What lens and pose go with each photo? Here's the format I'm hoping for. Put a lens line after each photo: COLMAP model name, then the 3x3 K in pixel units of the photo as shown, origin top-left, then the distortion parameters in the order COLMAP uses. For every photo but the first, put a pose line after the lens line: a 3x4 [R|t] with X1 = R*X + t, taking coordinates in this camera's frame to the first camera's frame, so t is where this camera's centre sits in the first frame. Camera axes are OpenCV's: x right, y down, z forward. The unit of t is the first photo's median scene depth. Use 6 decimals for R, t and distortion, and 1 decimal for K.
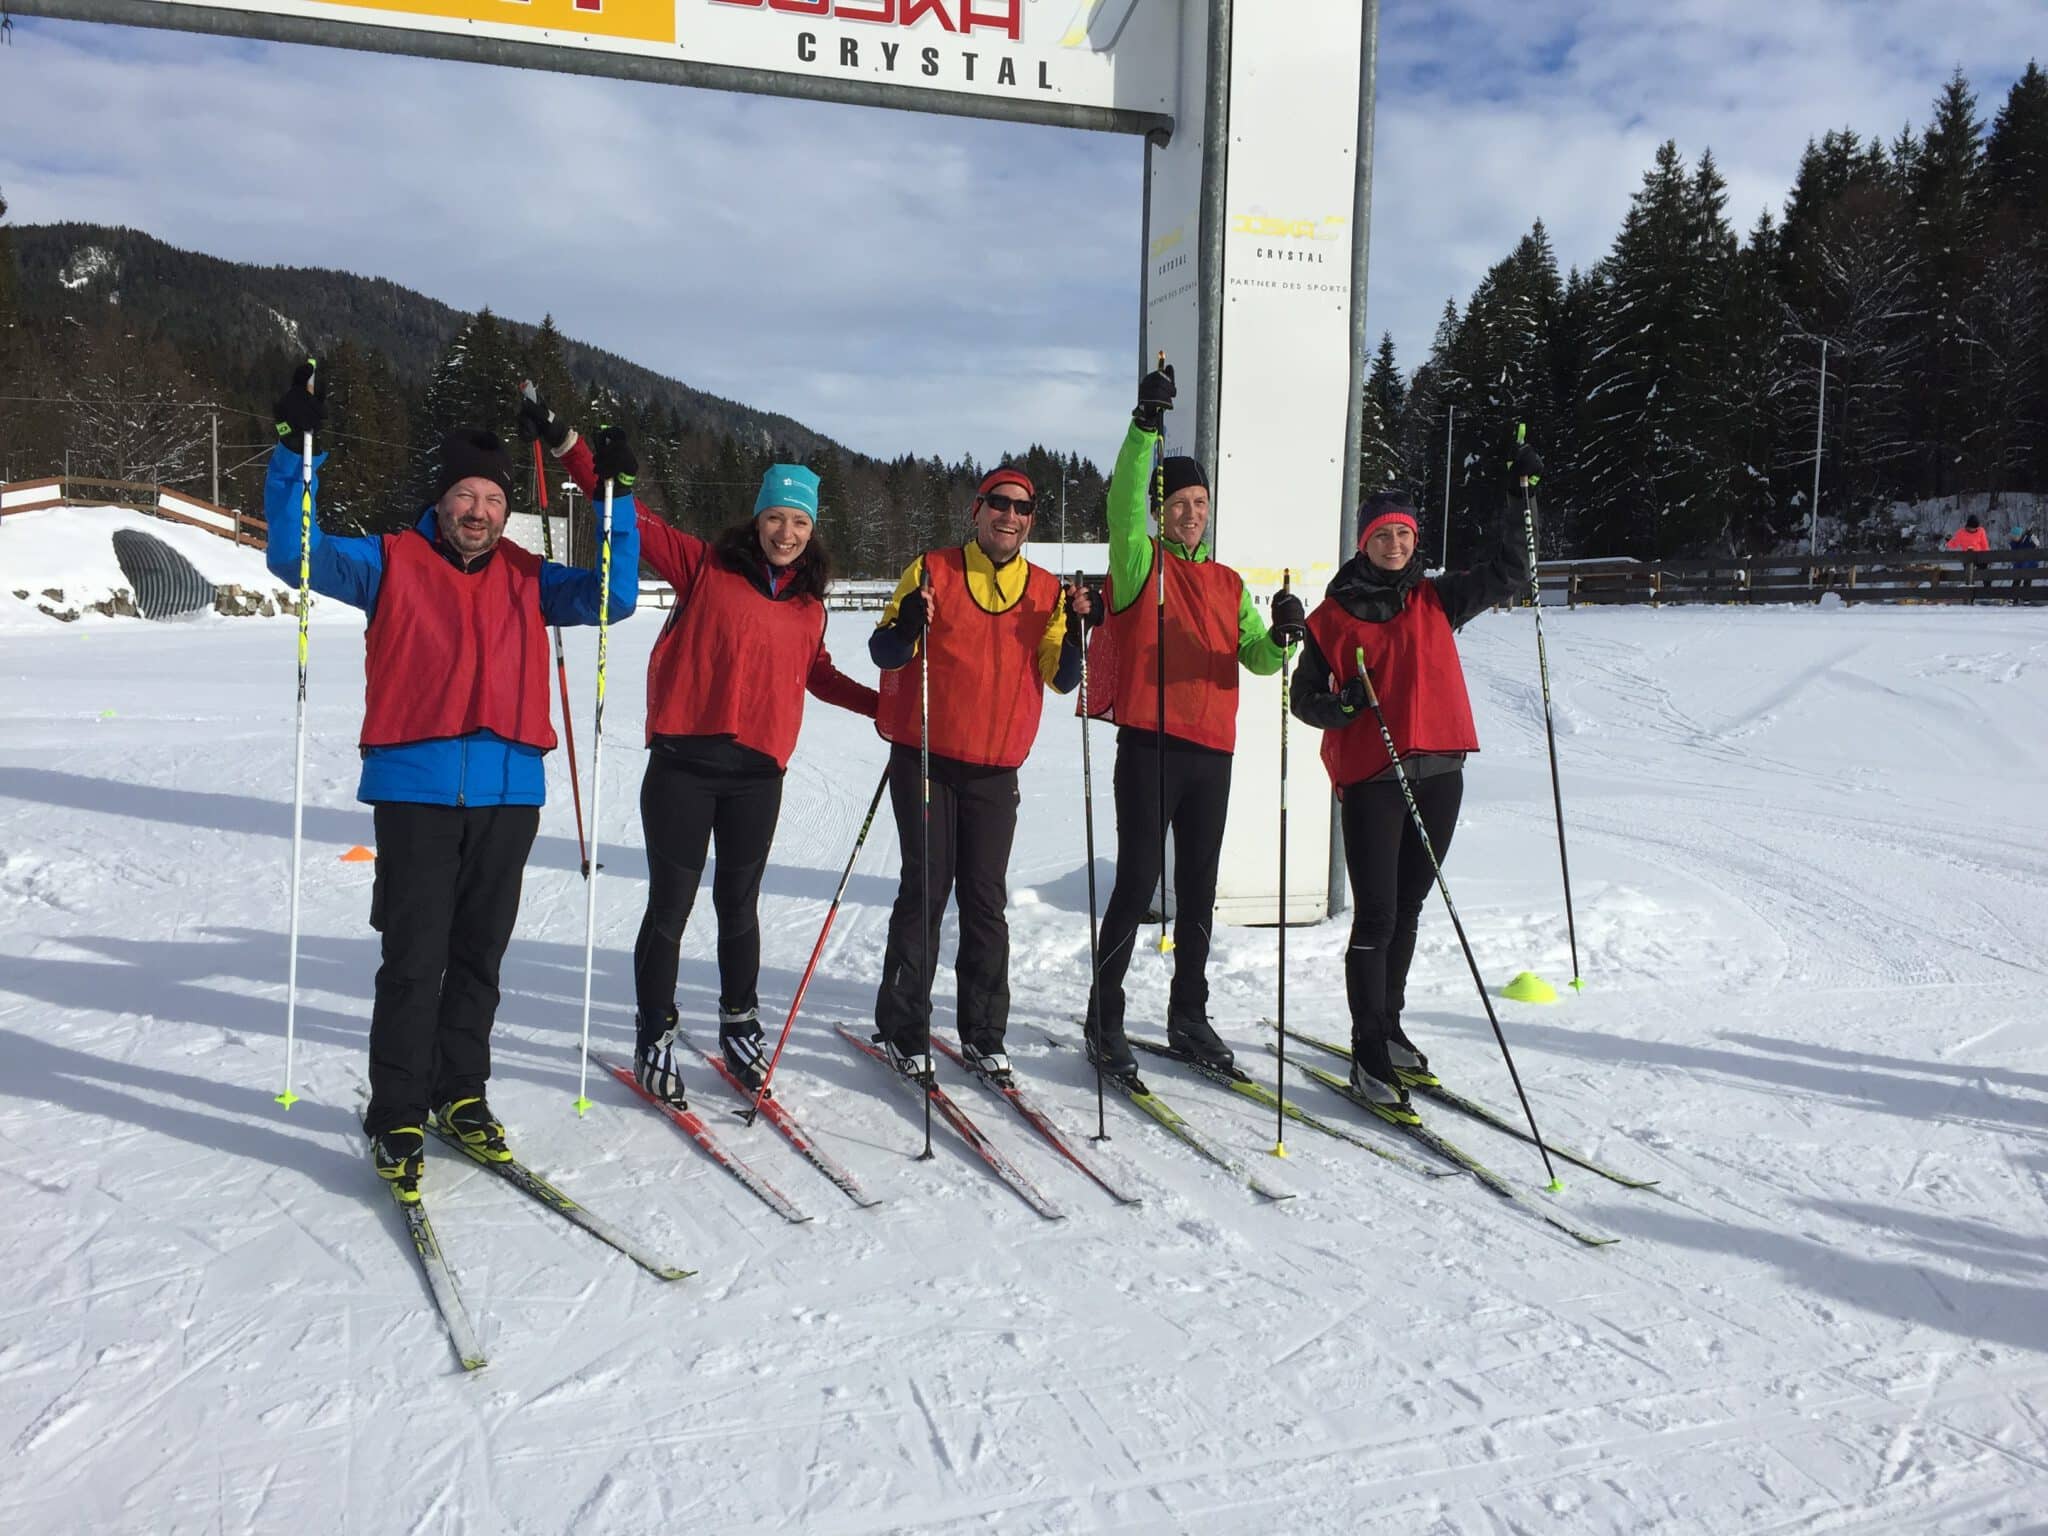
lens RADIAL K [[1732.4, 0, 1018.9], [0, 1732.4, 768.2], [0, 0, 1]] dist [0.083437, -0.102307]
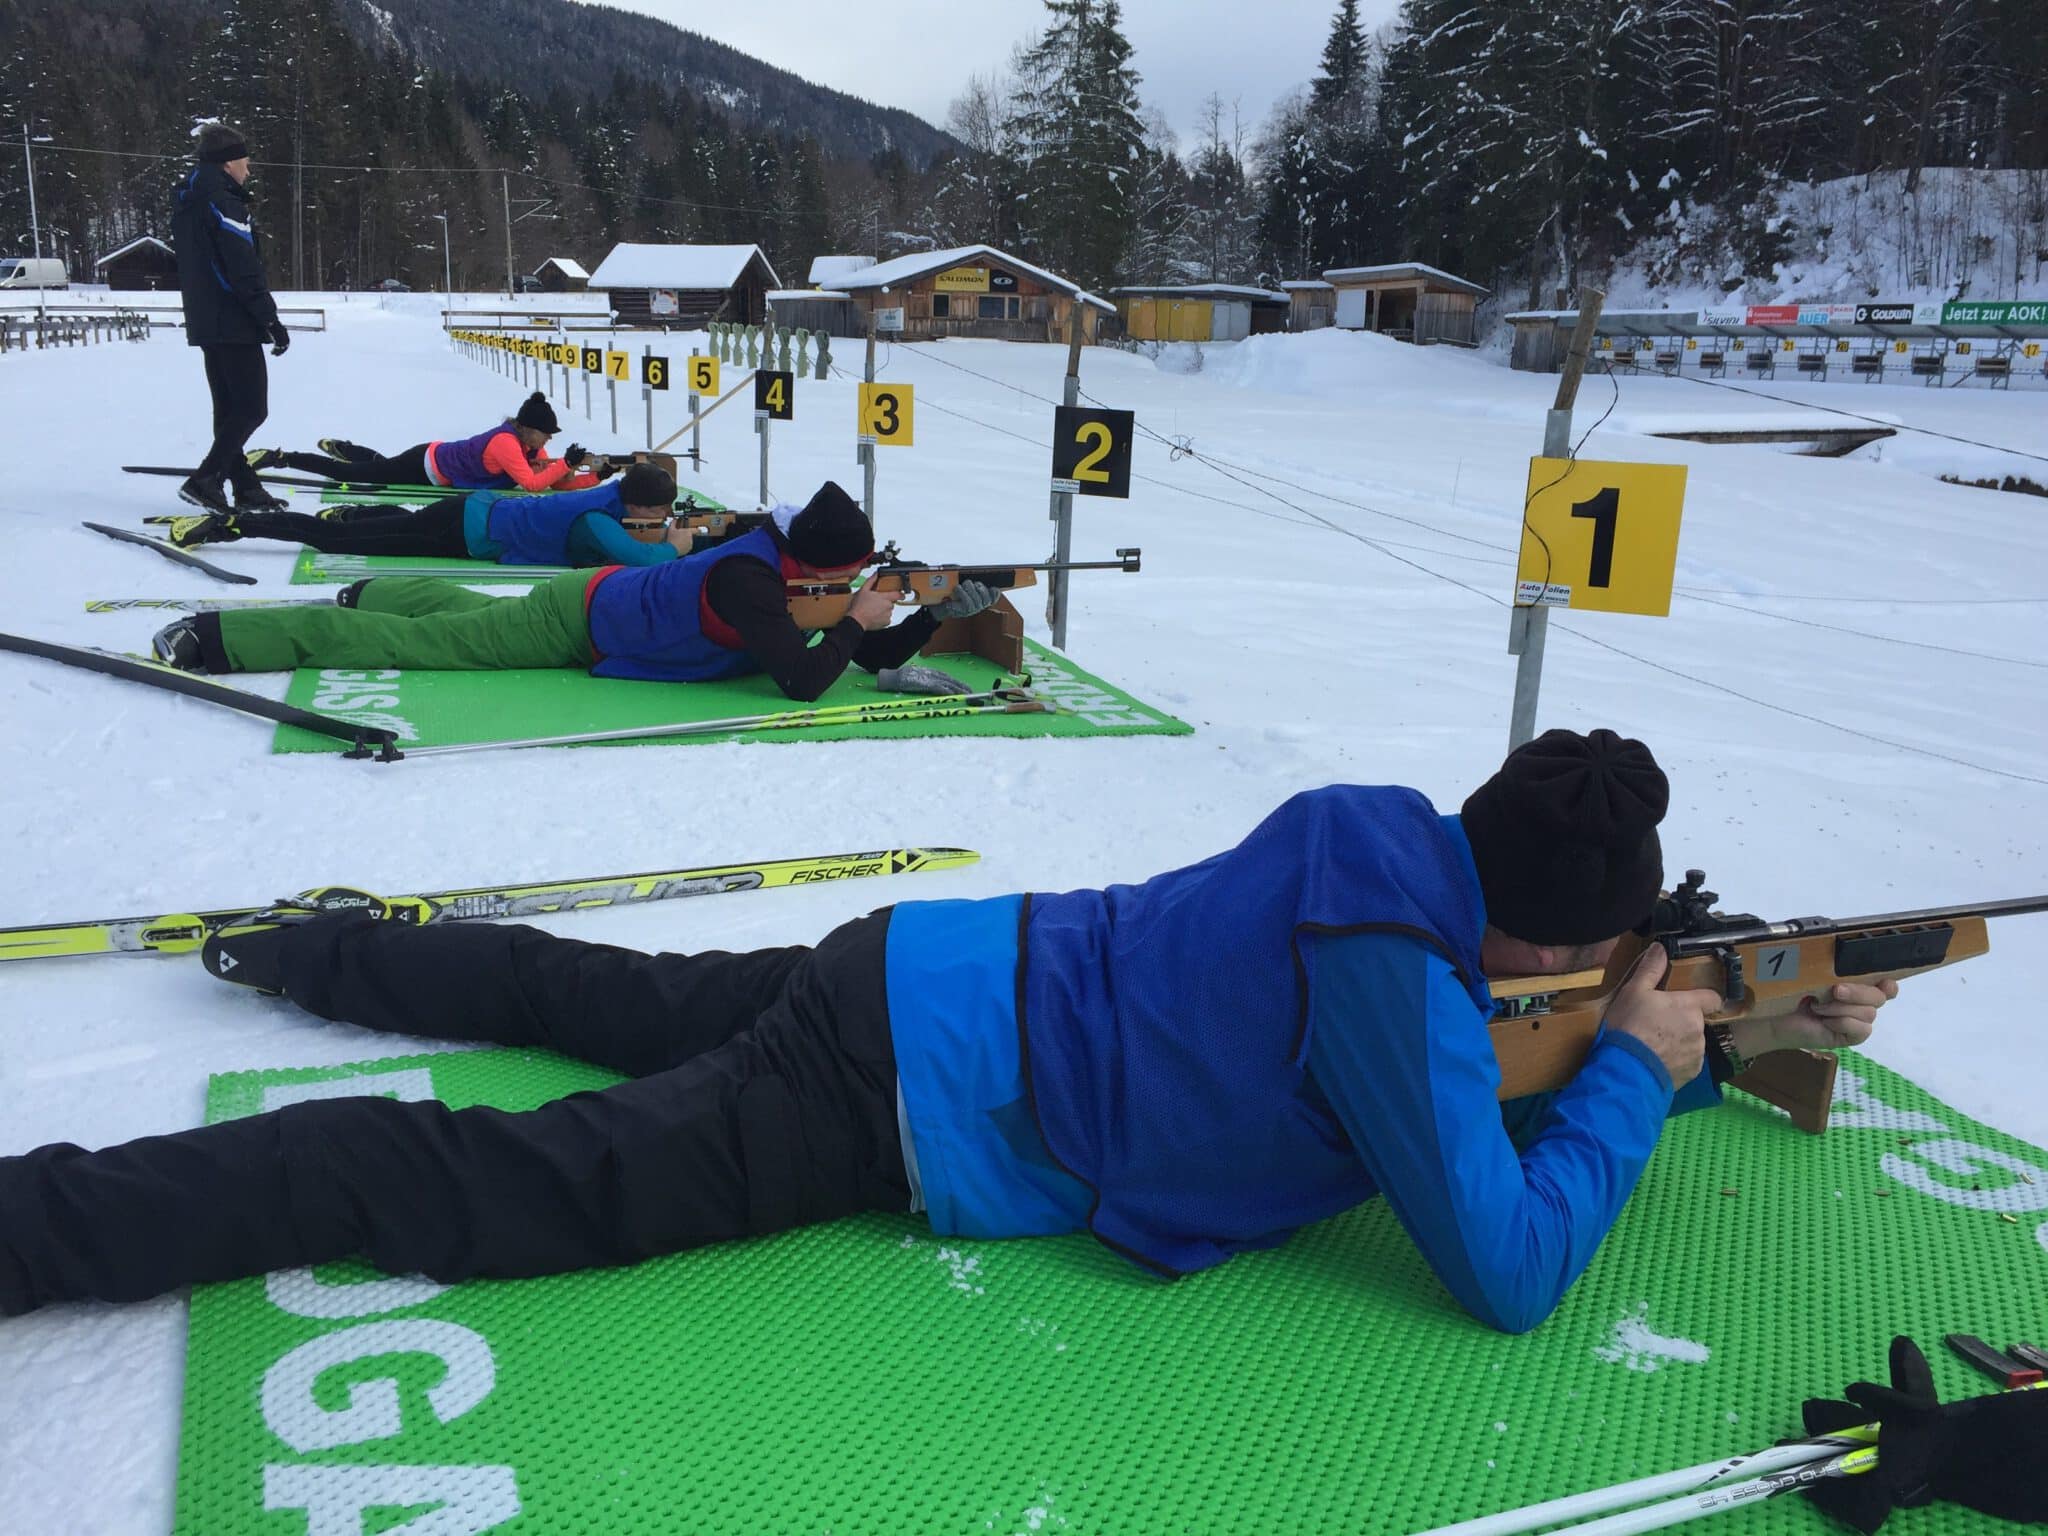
lens RADIAL K [[1732.4, 0, 1020.4], [0, 1732.4, 764.3], [0, 0, 1]] dist [0.083437, -0.102307]
pose [[0.997222, 0.016133, -0.072718, 0.227776], [-0.004461, 0.987446, 0.157895, -0.024768], [0.074353, -0.157132, 0.984775, 0.204389]]
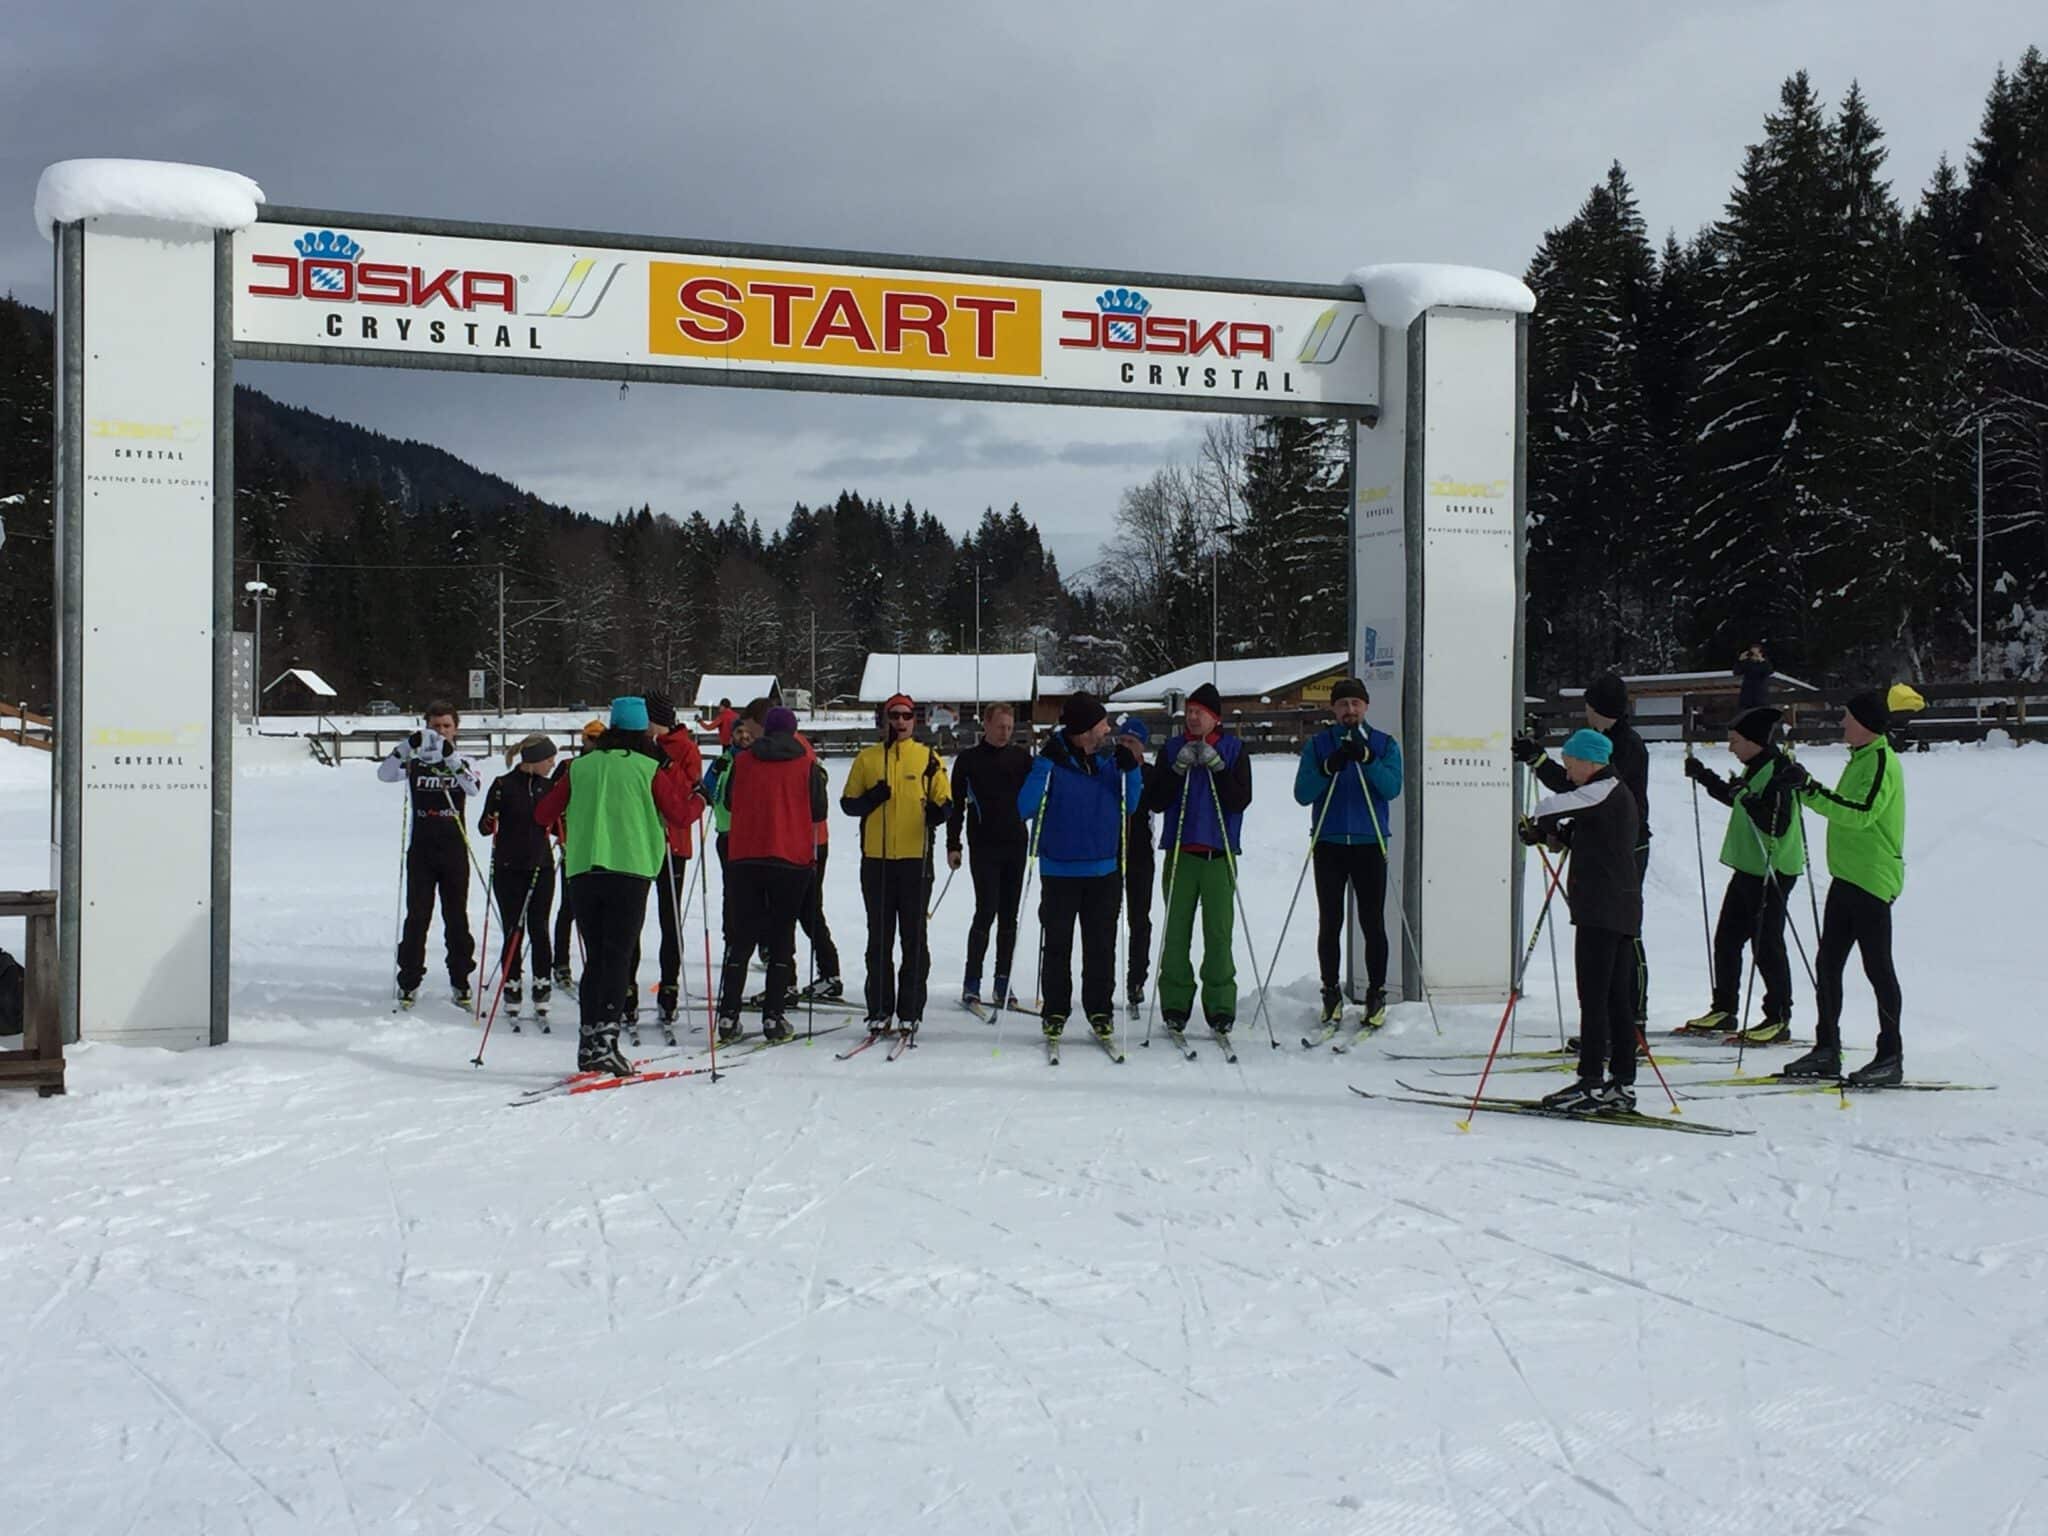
lens RADIAL K [[2814.8, 0, 1015.5], [0, 2814.8, 766.5], [0, 0, 1]] dist [0.070674, 0.000000]
pose [[0.997393, -0.012633, 0.071044, -0.022955], [0.018666, 0.996213, -0.084914, 0.005491], [-0.069702, 0.086019, 0.993852, -0.073538]]
